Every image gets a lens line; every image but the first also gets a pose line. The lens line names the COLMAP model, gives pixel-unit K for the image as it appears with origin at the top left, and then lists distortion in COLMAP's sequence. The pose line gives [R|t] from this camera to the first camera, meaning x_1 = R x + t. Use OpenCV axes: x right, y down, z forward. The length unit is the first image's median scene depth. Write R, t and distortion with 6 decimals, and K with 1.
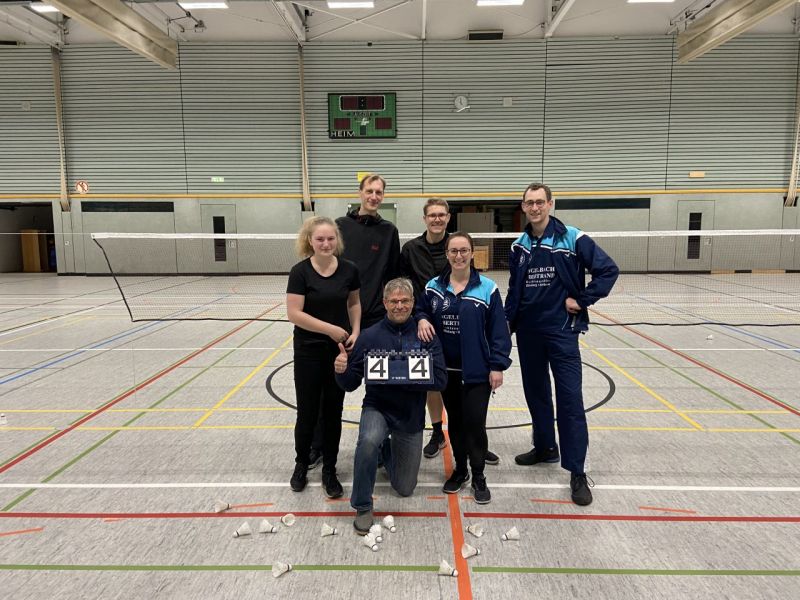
lens RADIAL K [[601.1, 0, 400.0], [0, 601.1, 300.0], [0, 0, 1]] dist [0.165210, -0.176840]
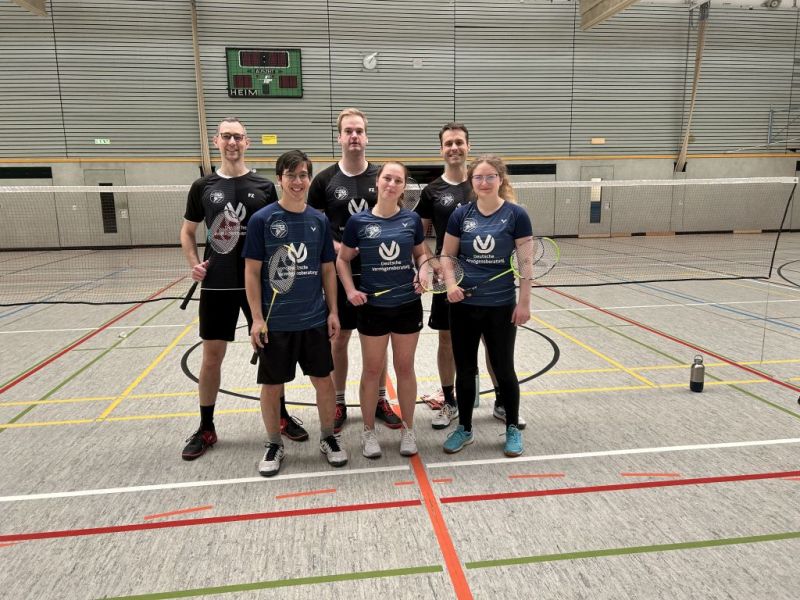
lens RADIAL K [[607.3, 0, 400.0], [0, 607.3, 300.0], [0, 0, 1]] dist [0.079021, -0.064730]
pose [[0.987709, -0.034952, 0.152349, -0.066912], [0.027849, 0.998434, 0.048510, 0.018306], [-0.153806, -0.043671, 0.987136, 0.140211]]
